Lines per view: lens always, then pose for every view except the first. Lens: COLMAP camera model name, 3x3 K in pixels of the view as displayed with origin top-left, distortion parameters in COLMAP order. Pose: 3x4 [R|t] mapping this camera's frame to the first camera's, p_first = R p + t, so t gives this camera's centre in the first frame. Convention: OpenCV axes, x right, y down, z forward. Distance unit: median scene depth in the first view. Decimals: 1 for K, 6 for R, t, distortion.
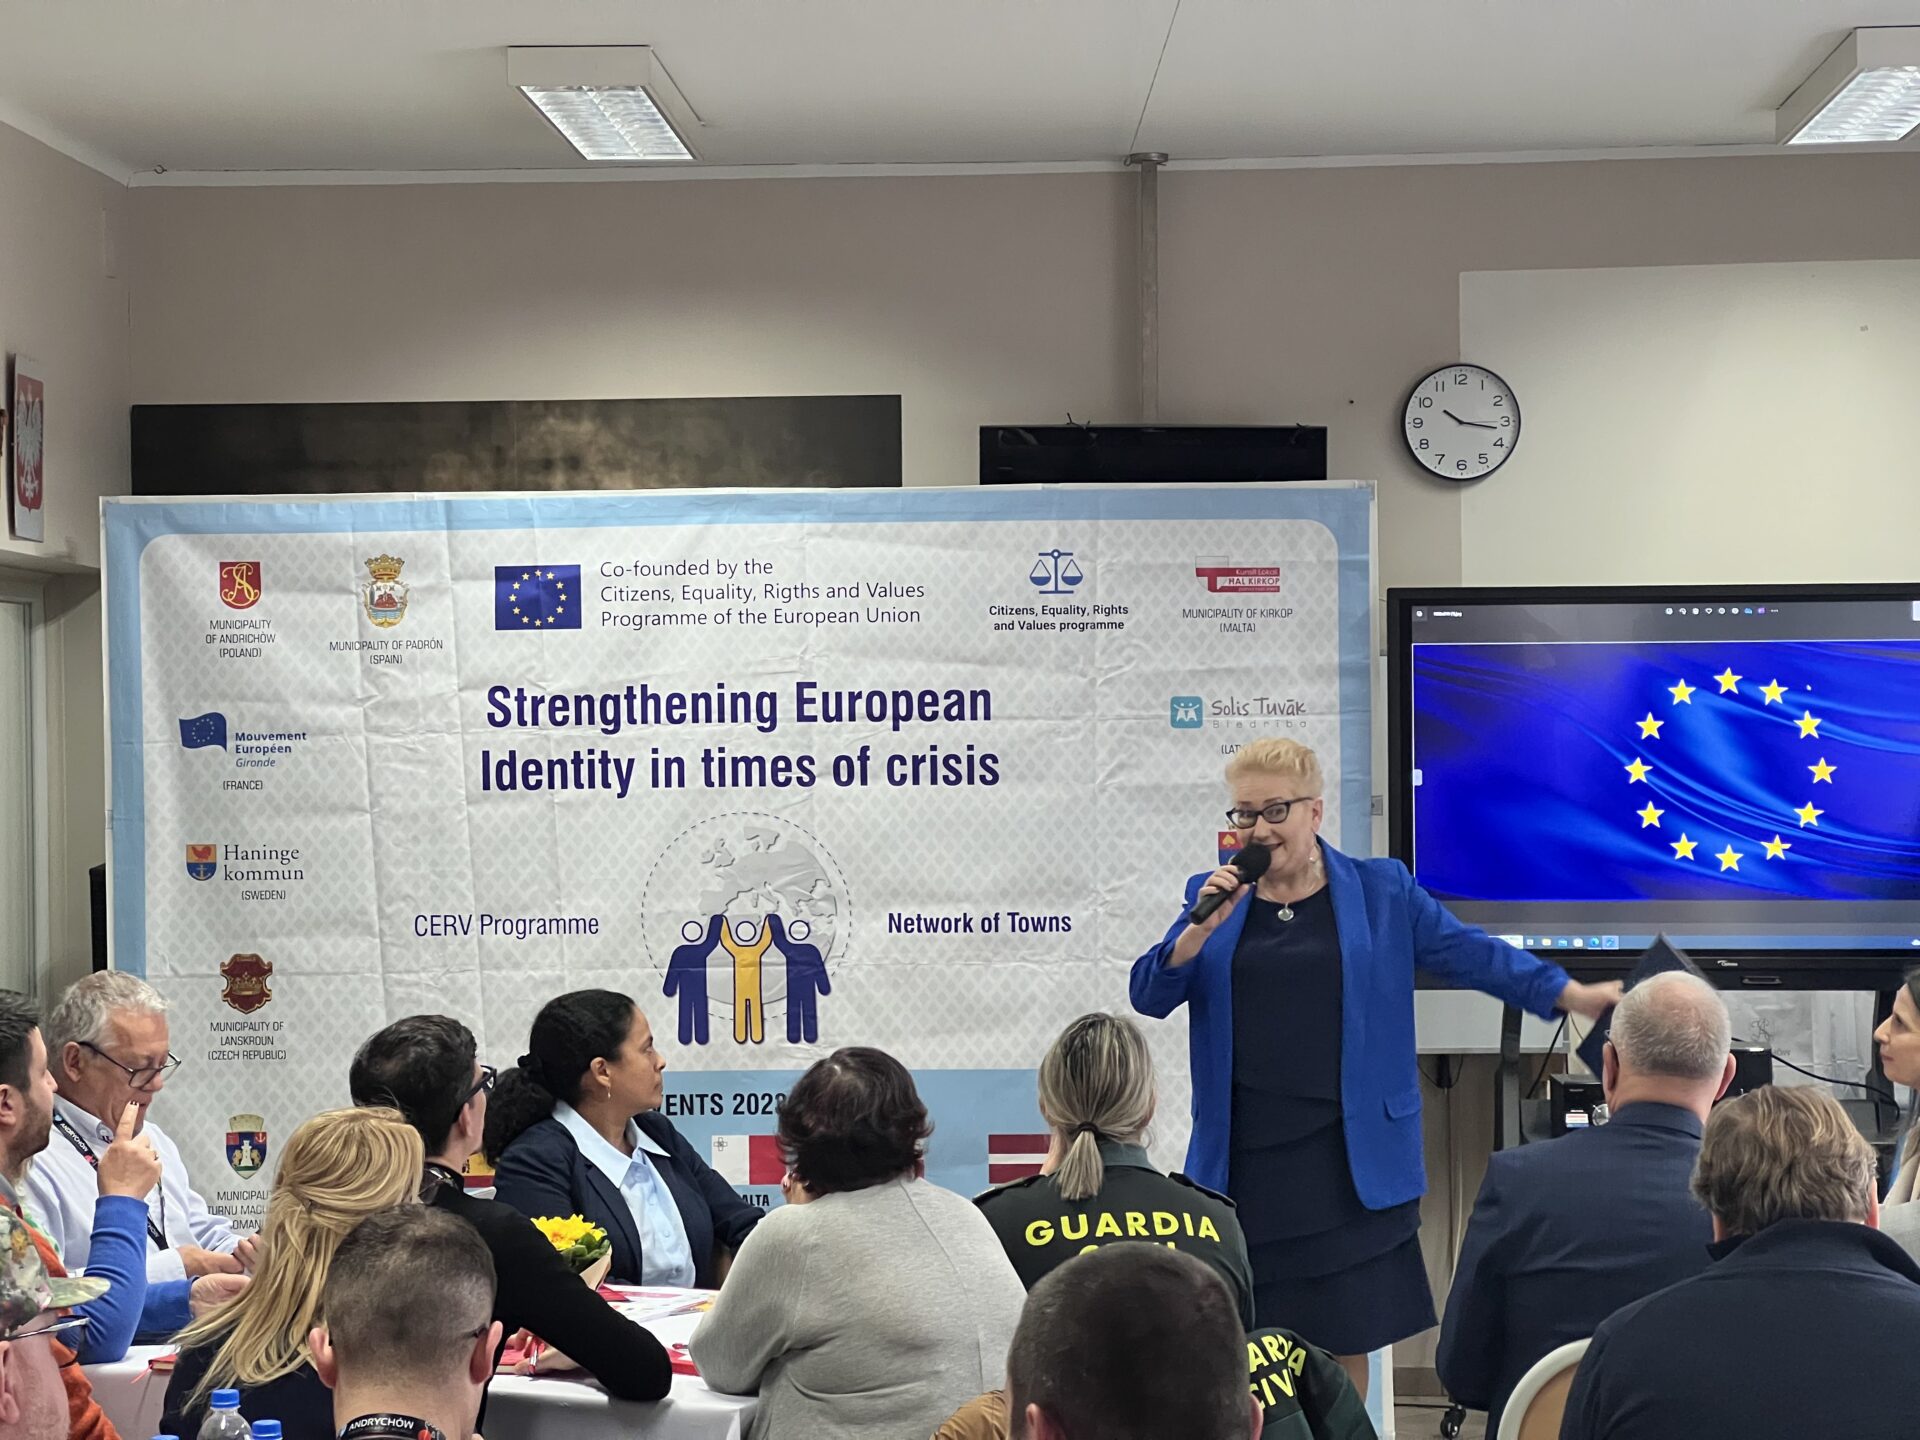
lens RADIAL K [[4352.8, 0, 922.1], [0, 4352.8, 666.1], [0, 0, 1]] dist [-0.533970, 14.149851]
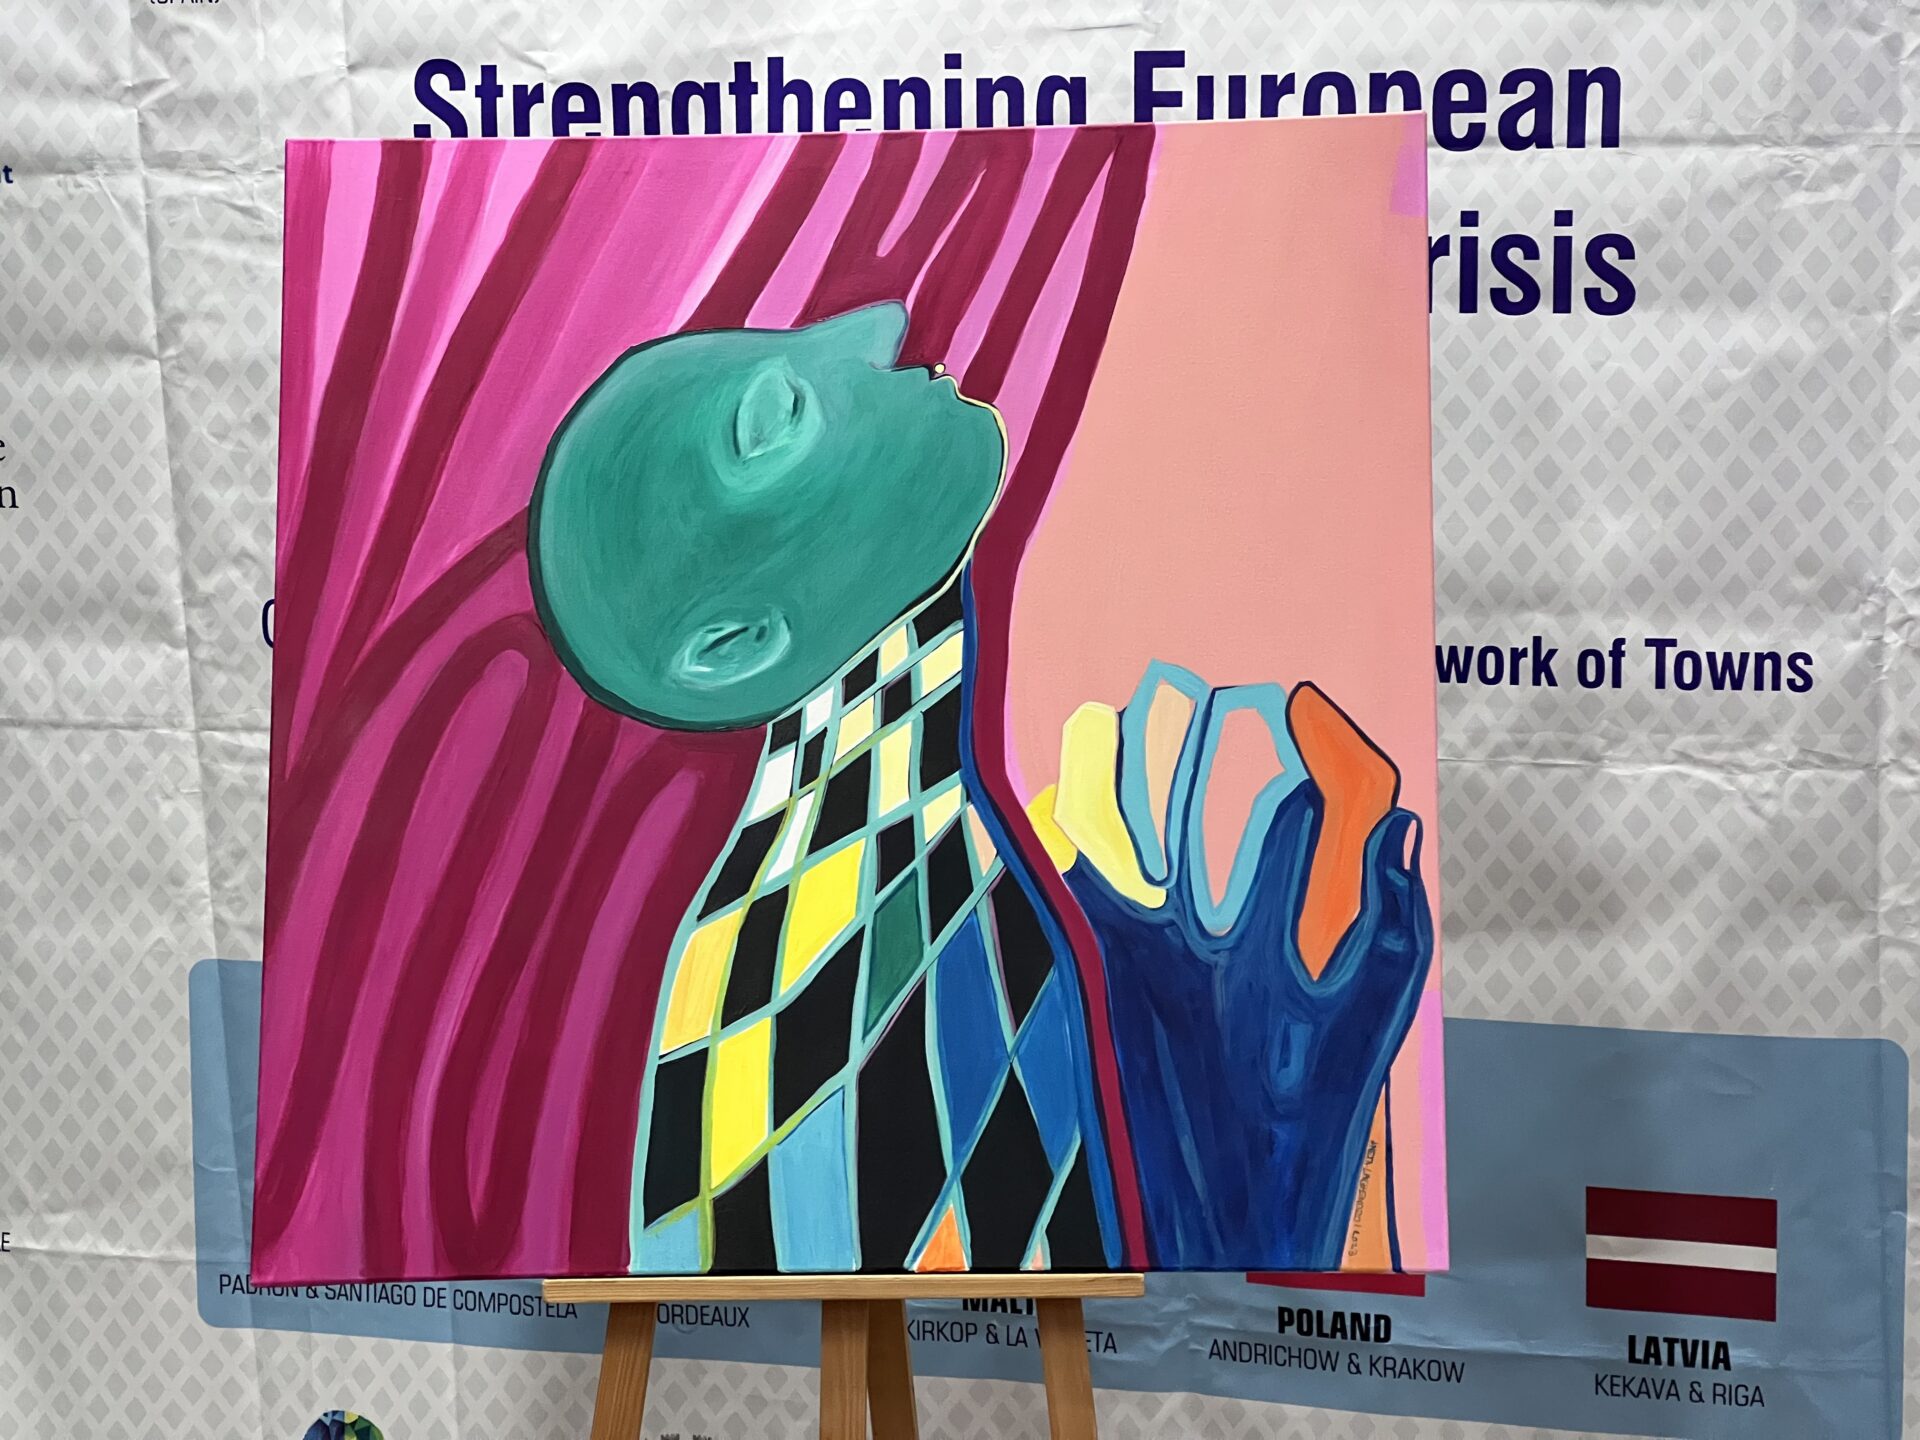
lens RADIAL K [[4300.7, 0, 932.6], [0, 4300.7, 692.7], [0, 0, 1]] dist [0.240219, 0.088516]
pose [[0.970393, 0.035481, -0.238910, 0.050815], [-0.003471, 0.991098, 0.133091, 0.009276], [0.241506, -0.128321, 0.961878, 0.601998]]
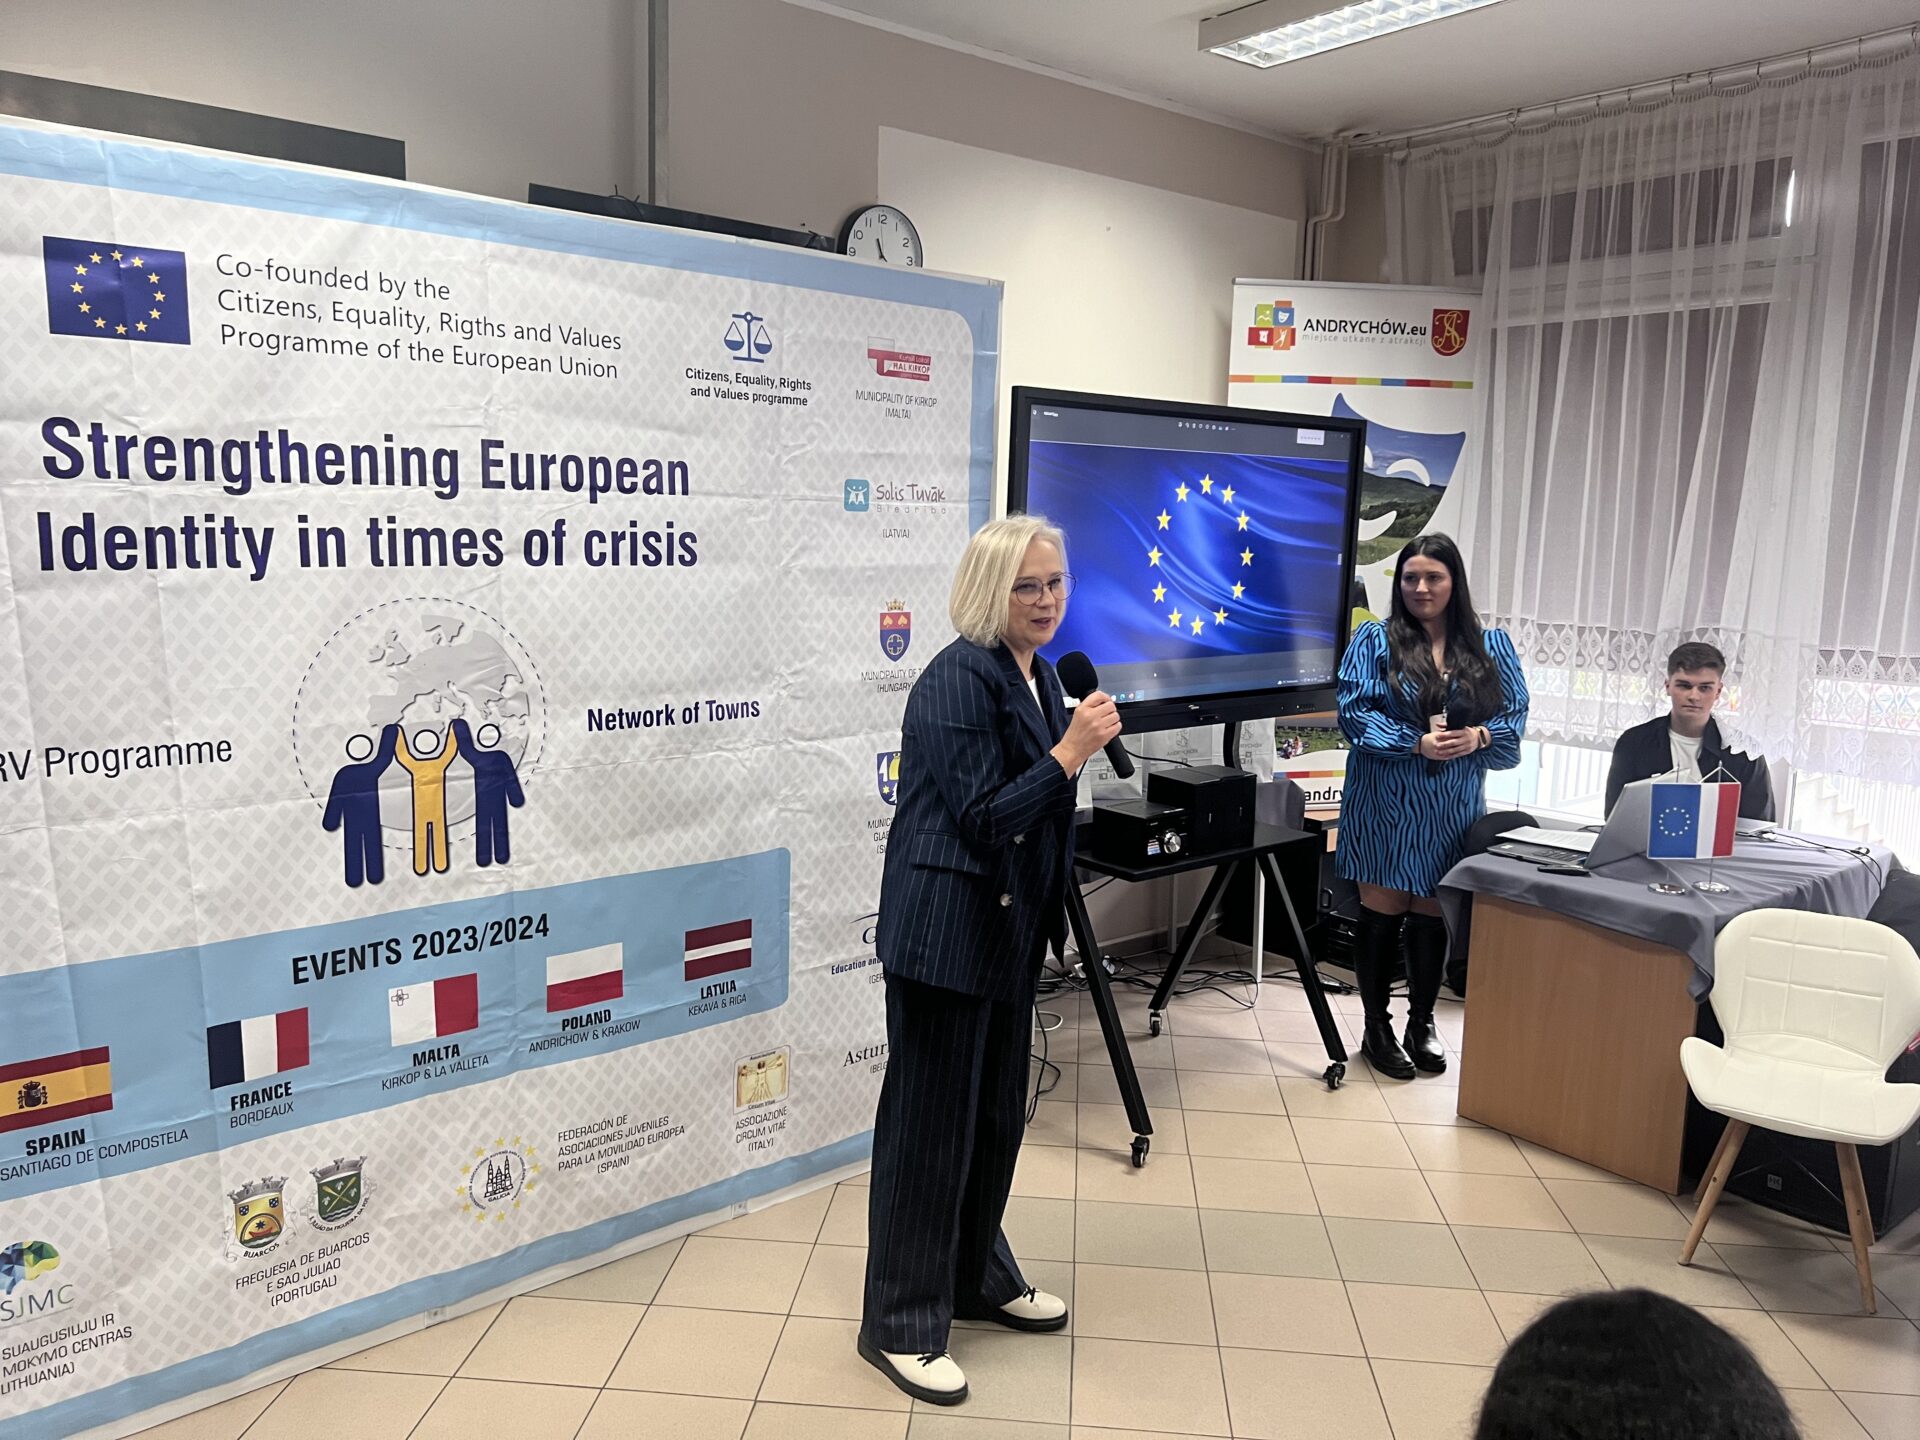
lens RADIAL K [[1456.8, 0, 969.2], [0, 1456.8, 722.5], [0, 0, 1]] dist [0.068536, -0.083848]
pose [[0.725946, -0.071225, 0.684054, -0.156745], [-0.039200, 0.988721, 0.144548, 0.012873], [-0.686634, -0.131749, 0.714966, 0.728773]]
